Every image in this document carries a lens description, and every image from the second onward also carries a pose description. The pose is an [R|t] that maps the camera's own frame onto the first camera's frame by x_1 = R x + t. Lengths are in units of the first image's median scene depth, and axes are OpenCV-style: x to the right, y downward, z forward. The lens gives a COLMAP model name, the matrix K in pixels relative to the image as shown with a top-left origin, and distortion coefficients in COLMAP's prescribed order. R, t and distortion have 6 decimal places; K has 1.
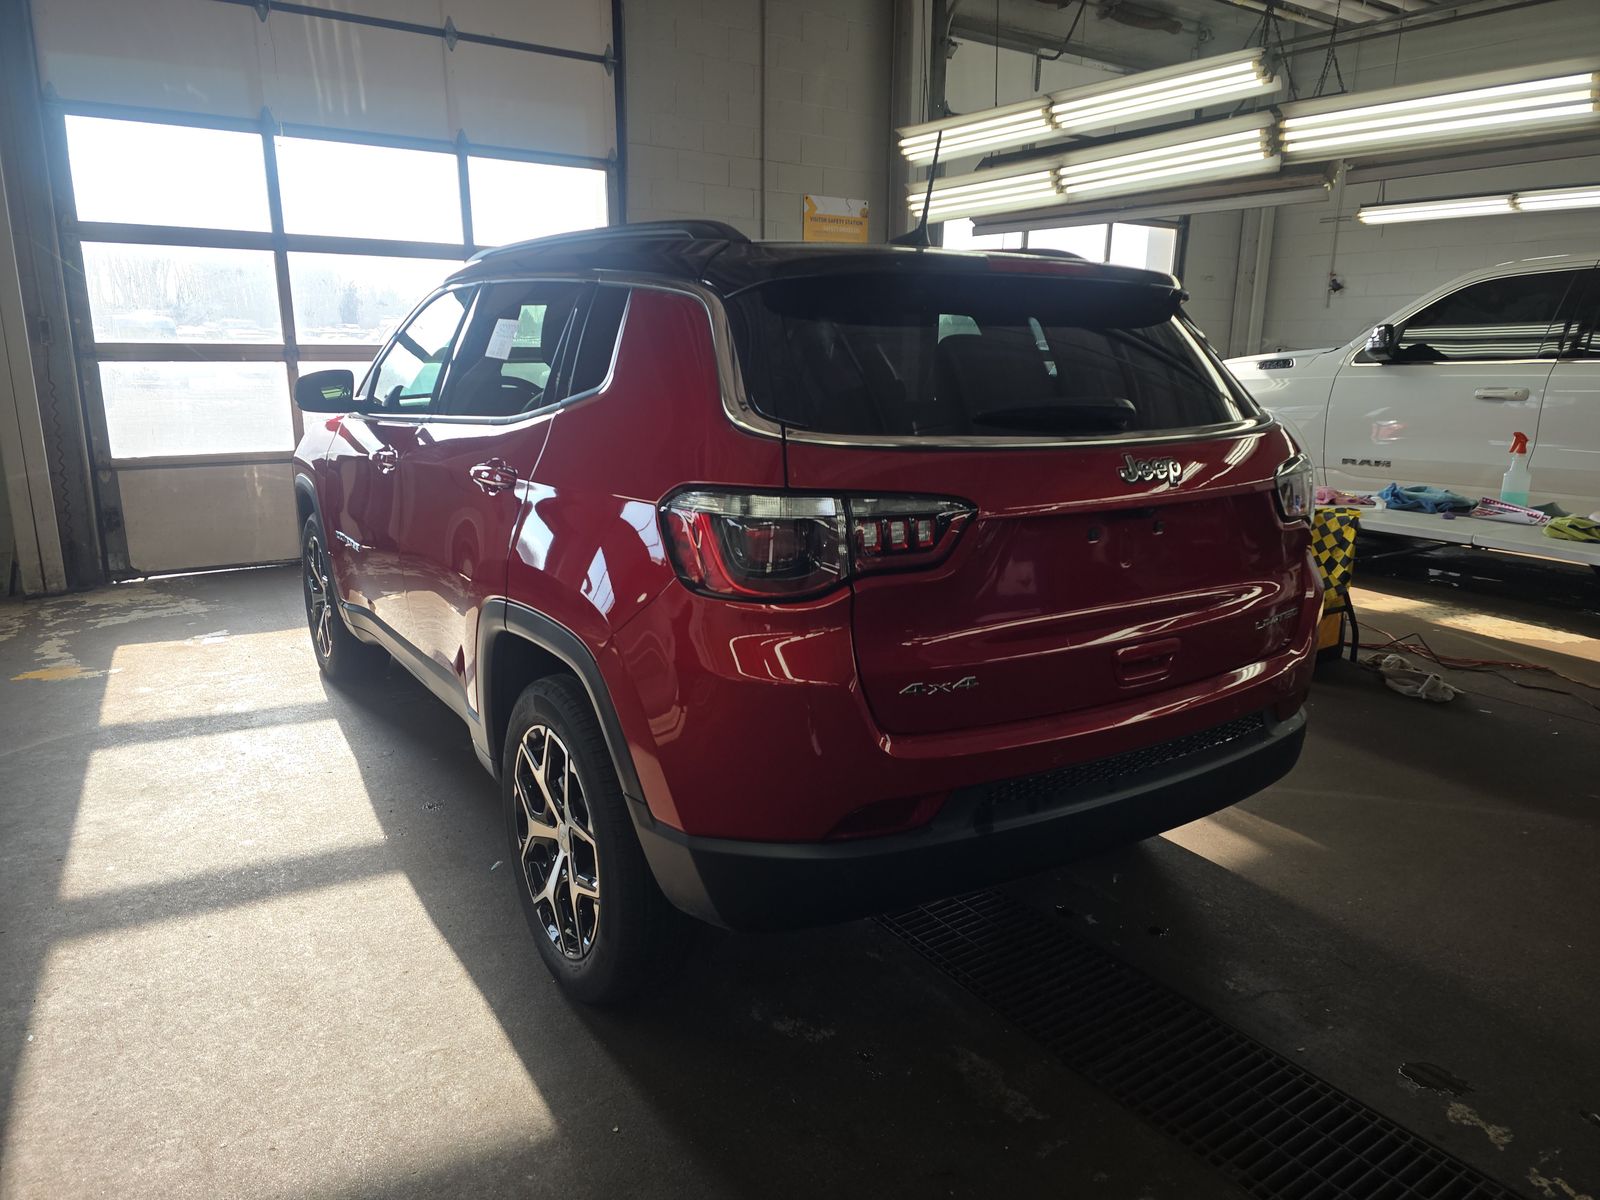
lens RADIAL K [[1071.3, 0, 816.0], [0, 1071.3, 573.7], [0, 0, 1]] dist [0.088267, -0.078928]
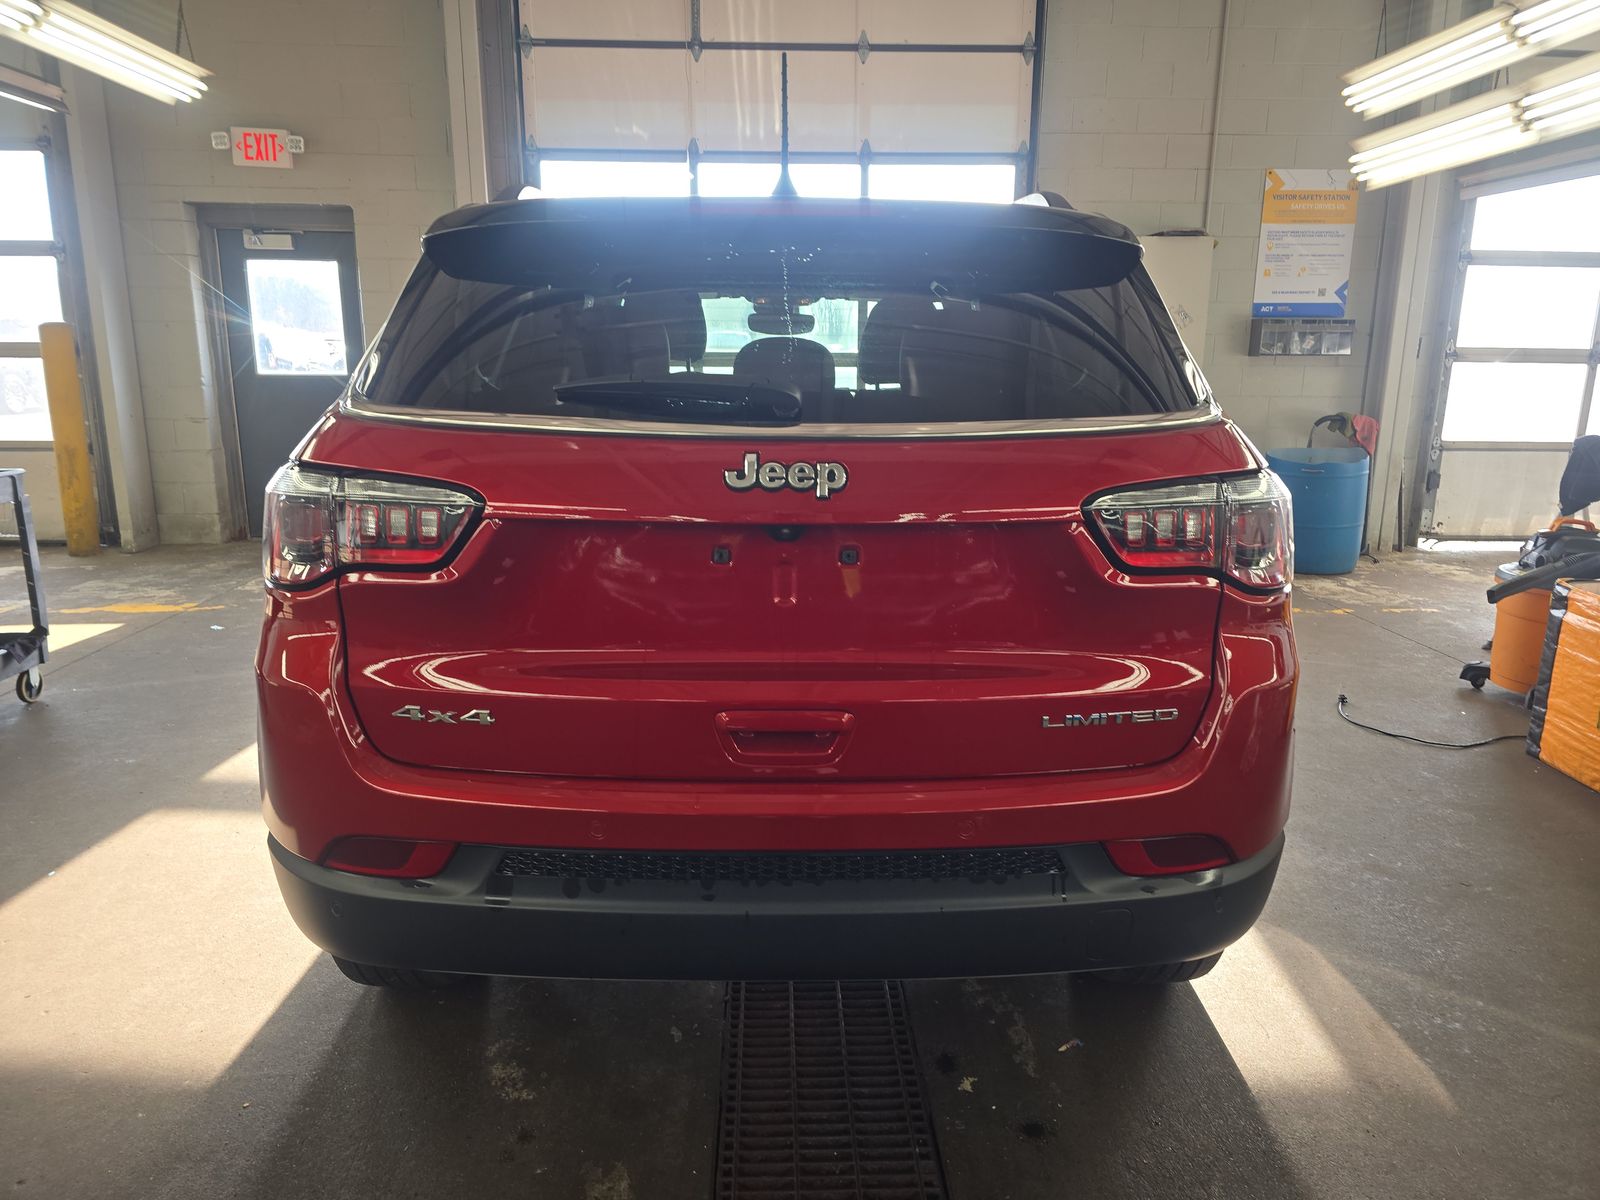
lens RADIAL K [[1071.3, 0, 816.0], [0, 1071.3, 573.7], [0, 0, 1]] dist [0.088267, -0.078928]
pose [[0.845763, 0.105088, -0.523107, 0.231916], [-0.111814, 0.993551, 0.018815, -0.014623], [0.521711, 0.042578, 0.852059, 0.129369]]
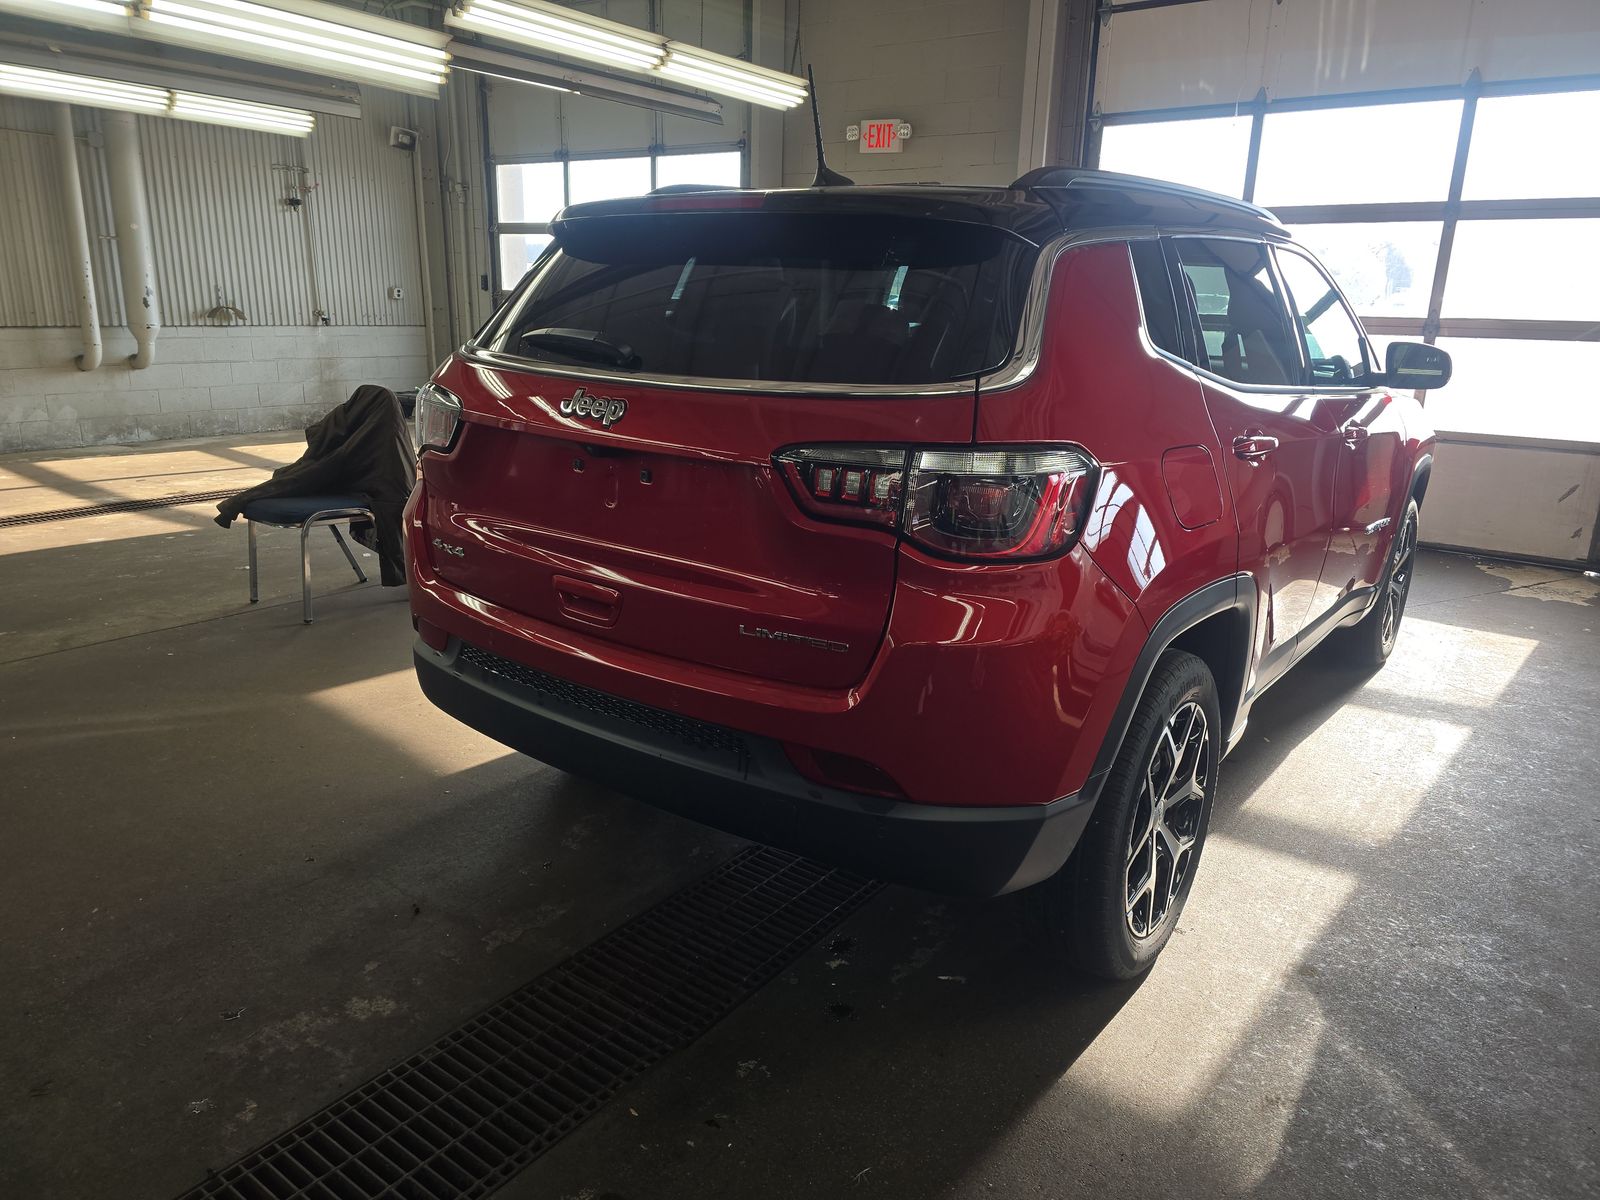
lens RADIAL K [[1095.2, 0, 837.6], [0, 1095.2, 553.7], [0, 0, 1]] dist [0.095803, -0.079689]
pose [[0.345326, 0.218256, -0.912751, 0.436655], [-0.225525, 0.963381, 0.145038, -0.053301], [0.910982, 0.155763, 0.381902, 0.273985]]
